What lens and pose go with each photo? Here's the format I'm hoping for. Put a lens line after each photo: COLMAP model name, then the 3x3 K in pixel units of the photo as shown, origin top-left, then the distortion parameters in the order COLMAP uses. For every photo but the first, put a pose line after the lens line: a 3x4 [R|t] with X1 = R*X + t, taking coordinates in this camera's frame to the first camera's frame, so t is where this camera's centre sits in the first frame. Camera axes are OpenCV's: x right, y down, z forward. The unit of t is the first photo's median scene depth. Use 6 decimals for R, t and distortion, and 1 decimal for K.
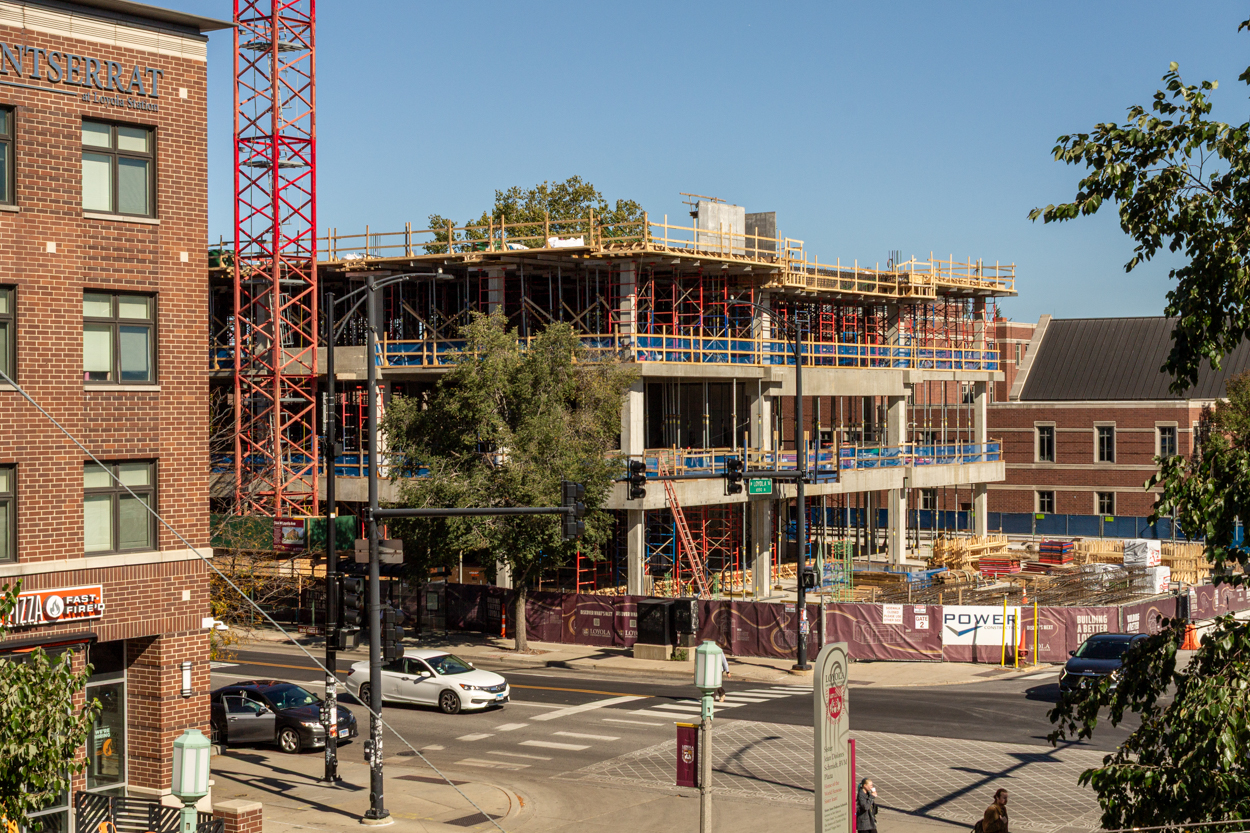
lens RADIAL K [[2019.9, 0, 625.0], [0, 2019.9, 416.5], [0, 0, 1]] dist [-0.011161, -0.079465]
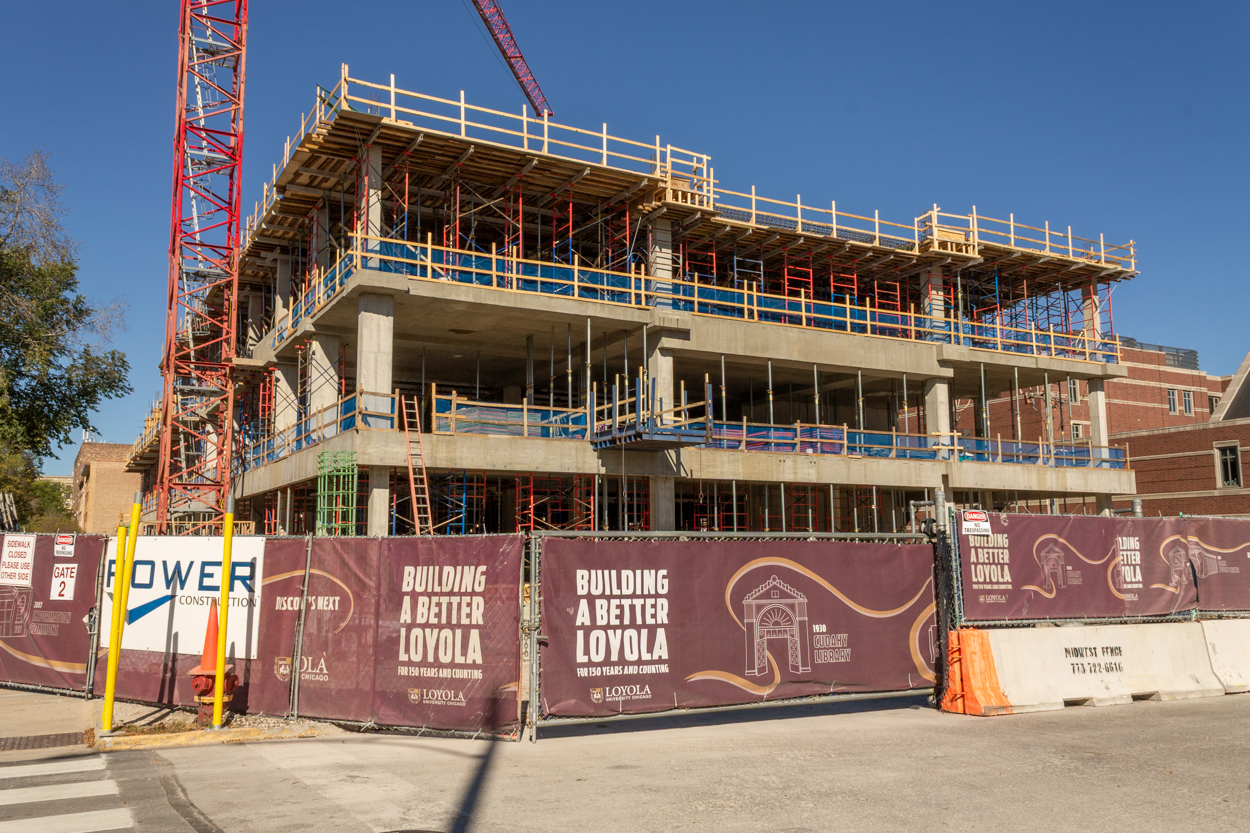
lens RADIAL K [[1025.9, 0, 617.5], [0, 1025.9, 421.5], [0, 0, 1]] dist [0.036134, -0.018447]
pose [[0.890133, -0.058239, -0.451964, 0.238368], [-0.001141, 0.991512, -0.130013, 0.071793], [0.455699, 0.116245, 0.882511, 0.646590]]
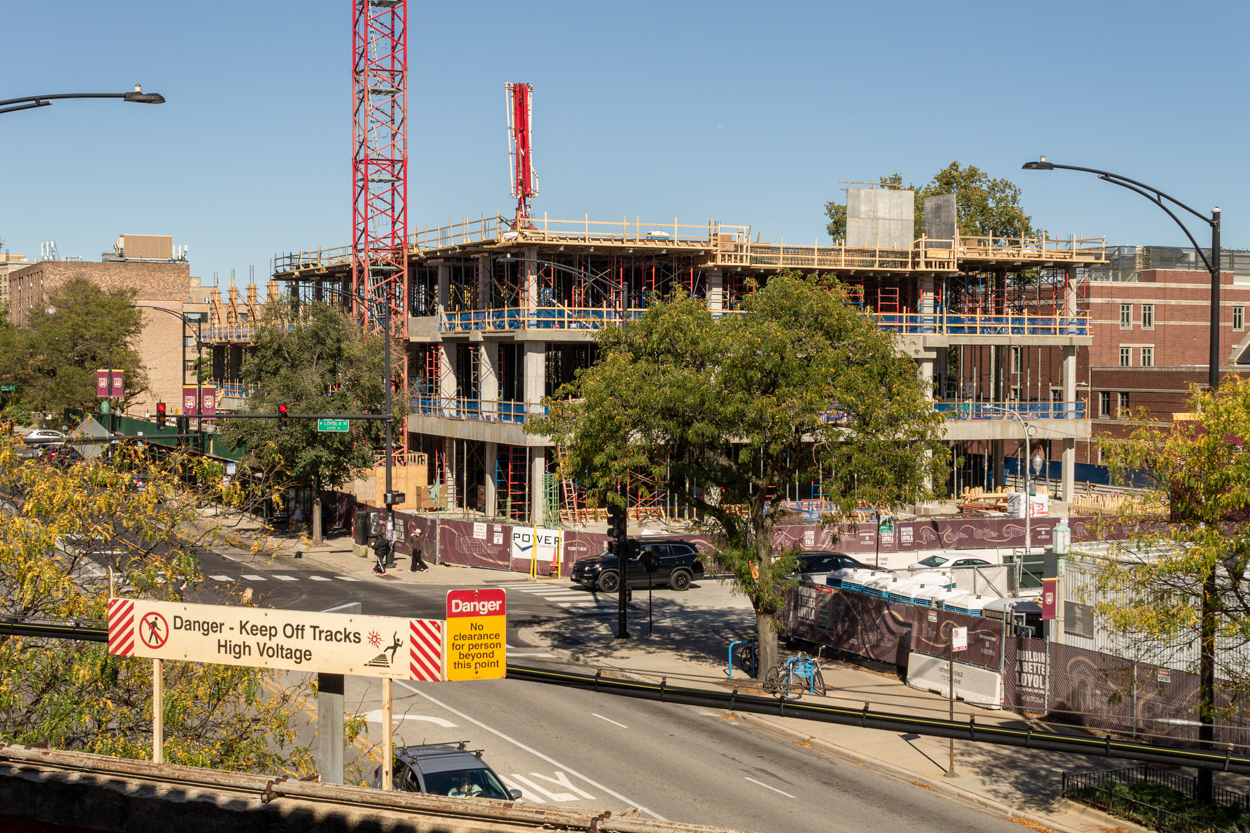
lens RADIAL K [[1805.0, 0, 659.0], [0, 1805.0, 413.4], [0, 0, 1]] dist [0.018321, -0.010296]
pose [[0.863824, 0.025339, -0.503156, 0.588125], [-0.012994, 0.999523, 0.028027, -0.006484], [0.503626, -0.017672, 0.863741, 0.059400]]
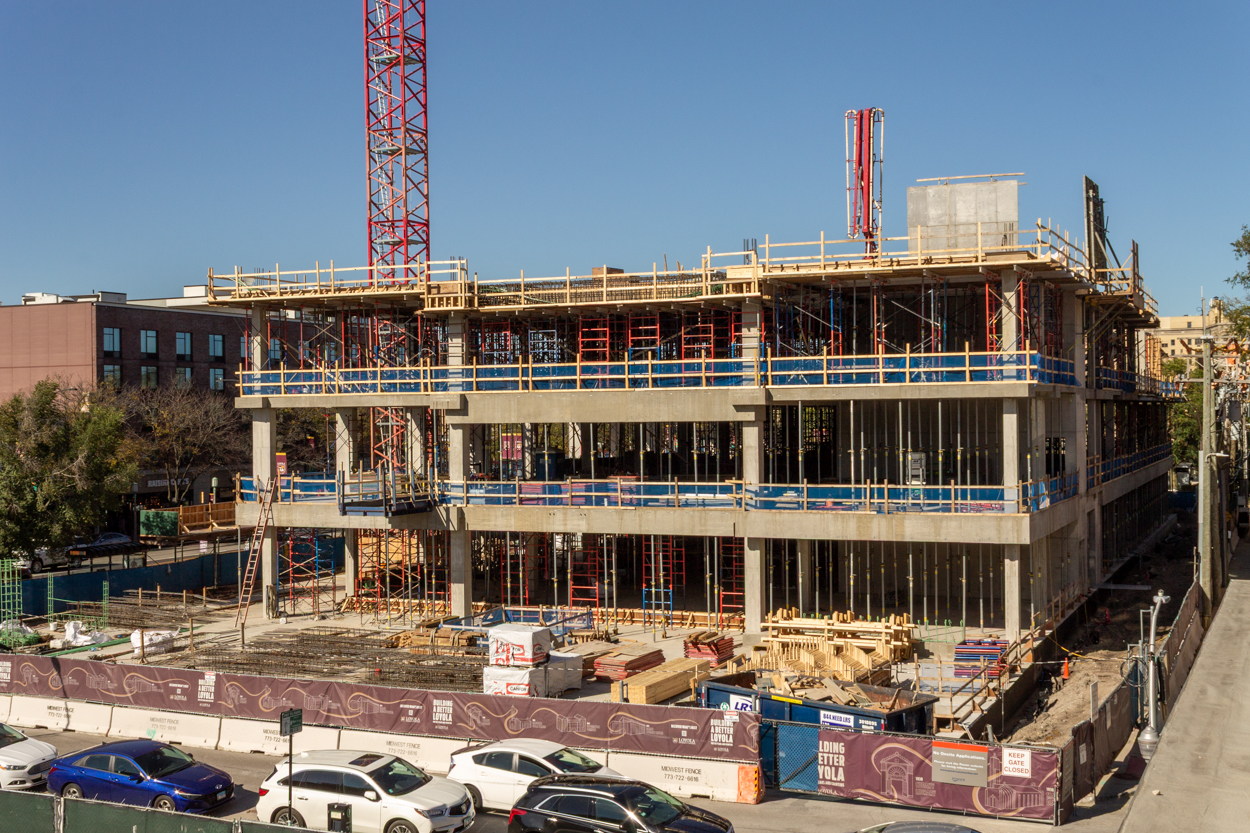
lens RADIAL K [[1541.2, 0, 625.0], [0, 1541.2, 416.5], [0, 0, 1]] dist [0.006693, -0.090405]
pose [[0.188468, 0.004916, -0.982067, 0.827005], [0.005031, 0.999970, 0.005972, -0.017967], [0.982066, -0.006066, 0.188438, 0.954025]]
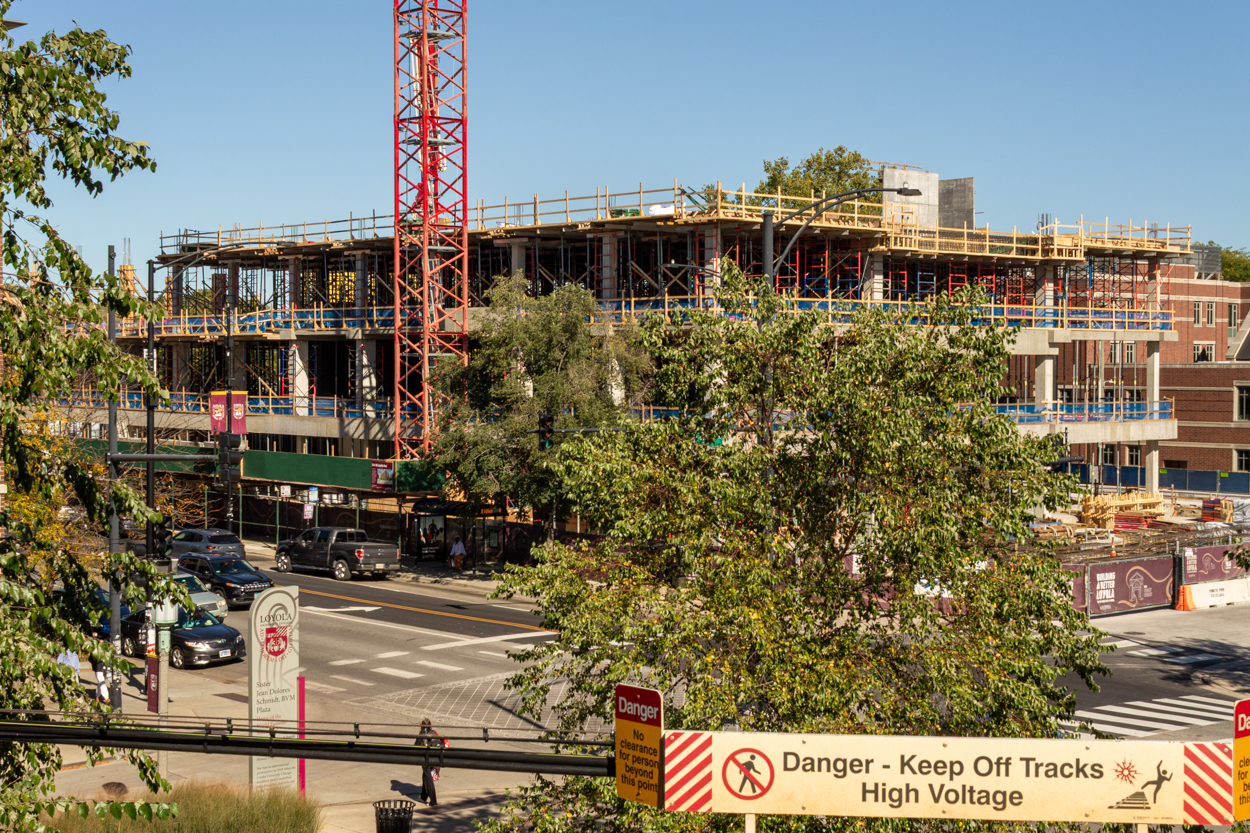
lens RADIAL K [[1865.1, 0, 647.8], [0, 1865.1, 416.0], [0, 0, 1]] dist [0.007644, -0.143707]
pose [[0.972203, 0.014488, -0.233691, 0.183630], [-0.008678, 0.999628, 0.025868, -0.002151], [0.233978, -0.023121, 0.971967, 0.028353]]
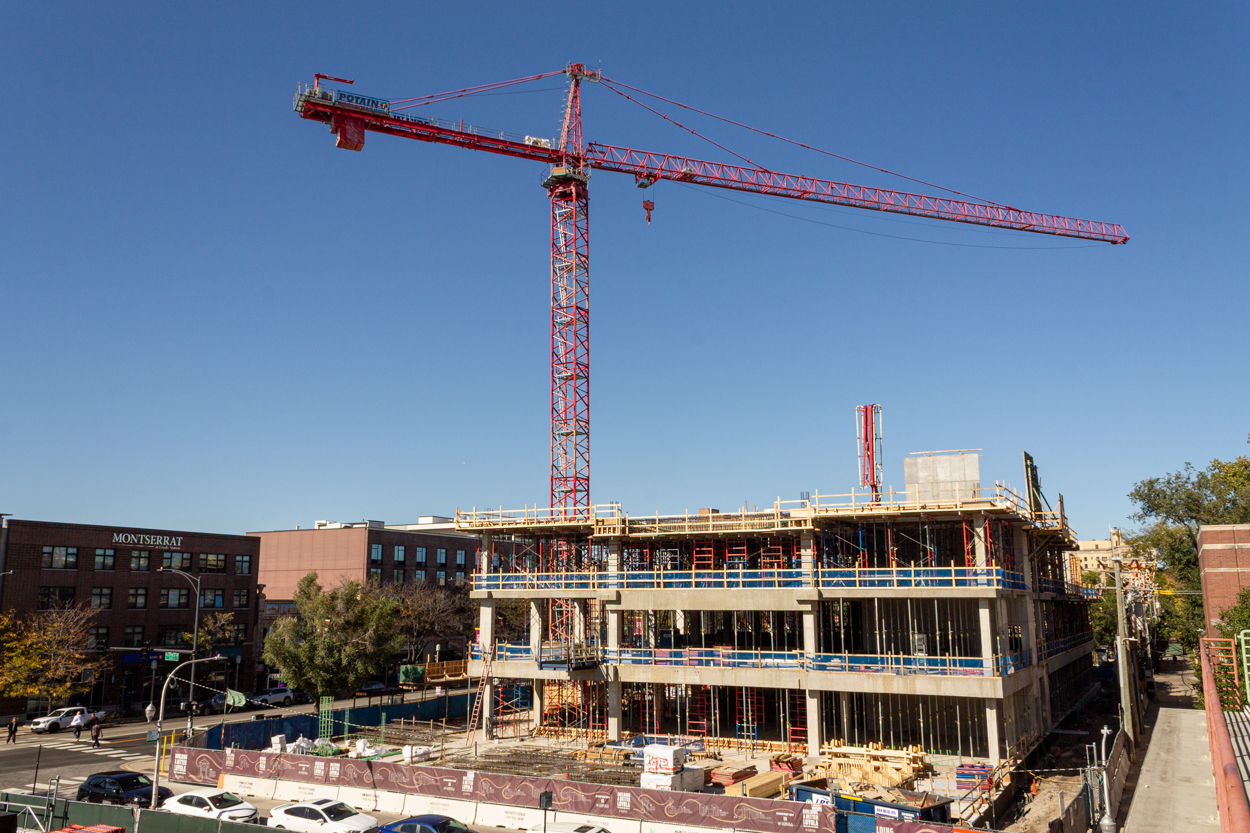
lens RADIAL K [[1043.1, 0, 616.3], [0, 1043.1, 415.6], [0, 0, 1]] dist [0.060101, -0.059401]
pose [[0.116572, -0.171025, -0.978346, 0.868548], [-0.005836, 0.984927, -0.172871, -0.018414], [0.993165, 0.025862, 0.113817, 0.923889]]
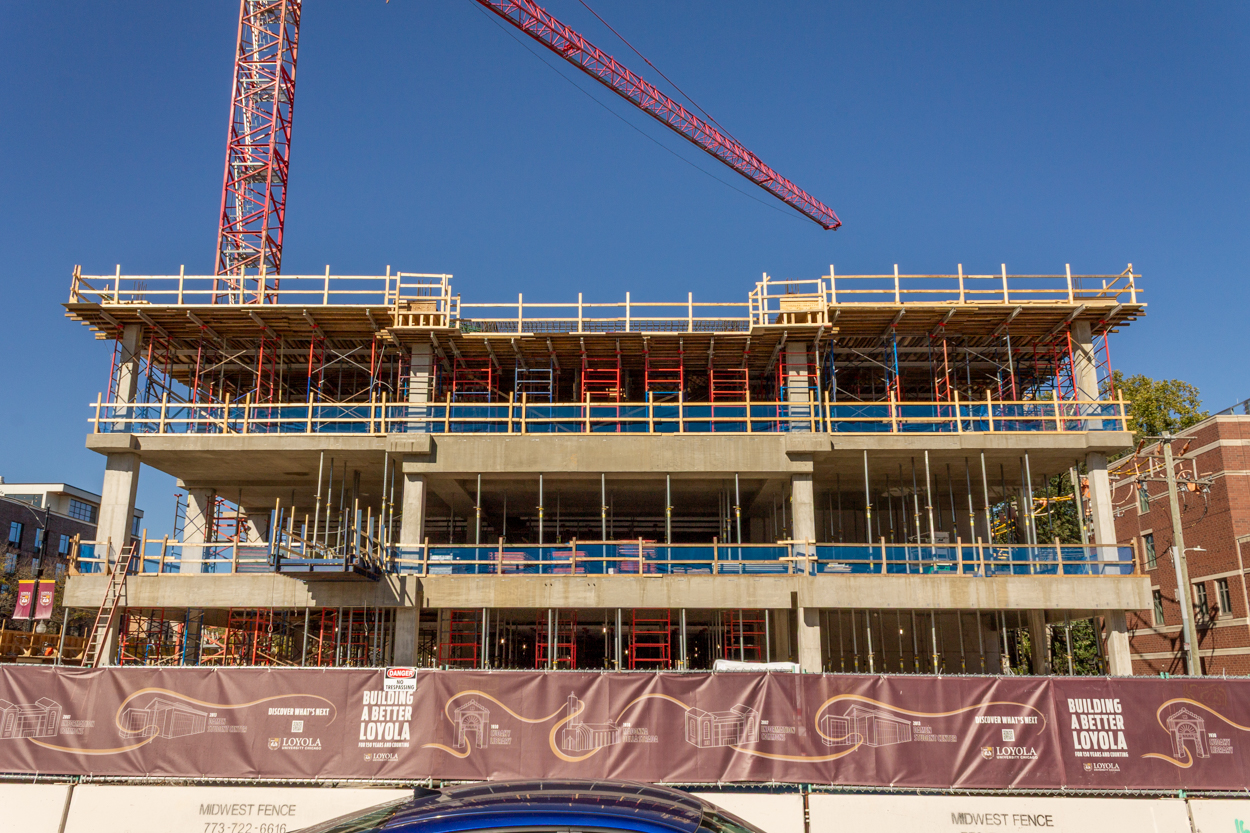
lens RADIAL K [[1025.9, 0, 617.5], [0, 1025.9, 421.5], [0, 0, 1]] dist [0.036134, -0.018447]
pose [[0.548498, -0.199921, -0.811900, 0.445660], [-0.009445, 0.969453, -0.245097, 0.067443], [0.836099, 0.142103, 0.529854, 0.865277]]
